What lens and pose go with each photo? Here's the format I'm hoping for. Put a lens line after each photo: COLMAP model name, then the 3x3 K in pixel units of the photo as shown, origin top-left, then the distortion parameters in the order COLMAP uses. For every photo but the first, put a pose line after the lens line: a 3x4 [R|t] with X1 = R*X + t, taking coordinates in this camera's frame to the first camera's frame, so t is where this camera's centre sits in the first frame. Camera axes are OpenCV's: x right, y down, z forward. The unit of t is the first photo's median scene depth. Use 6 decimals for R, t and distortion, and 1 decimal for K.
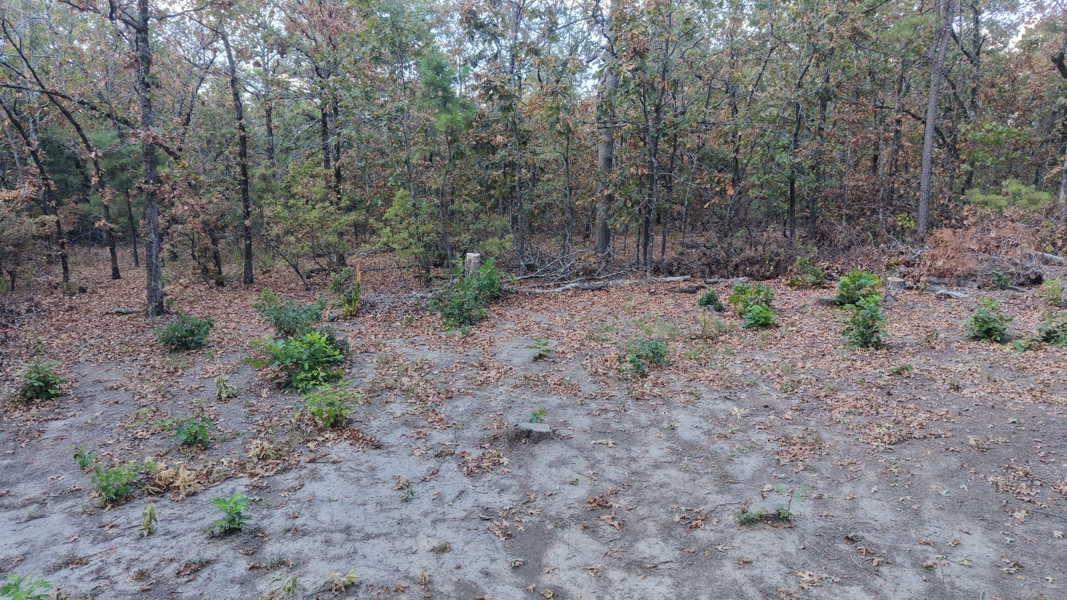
lens RADIAL K [[711.9, 0, 533.9], [0, 711.9, 302.9], [0, 0, 1]] dist [0.027110, -0.026760]
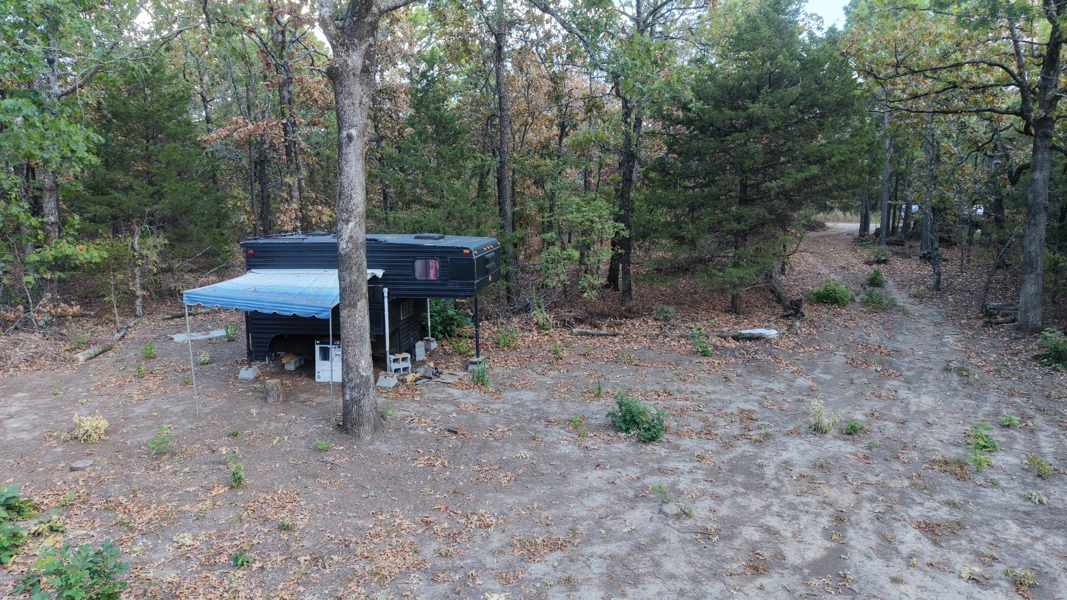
lens RADIAL K [[711.9, 0, 529.2], [0, 711.9, 300.2], [0, 0, 1]] dist [0.027110, -0.026760]
pose [[-0.782997, -0.088458, 0.615703, -0.390672], [0.120282, 0.949622, 0.289396, -0.689313], [-0.610285, 0.300654, -0.732911, 2.370163]]
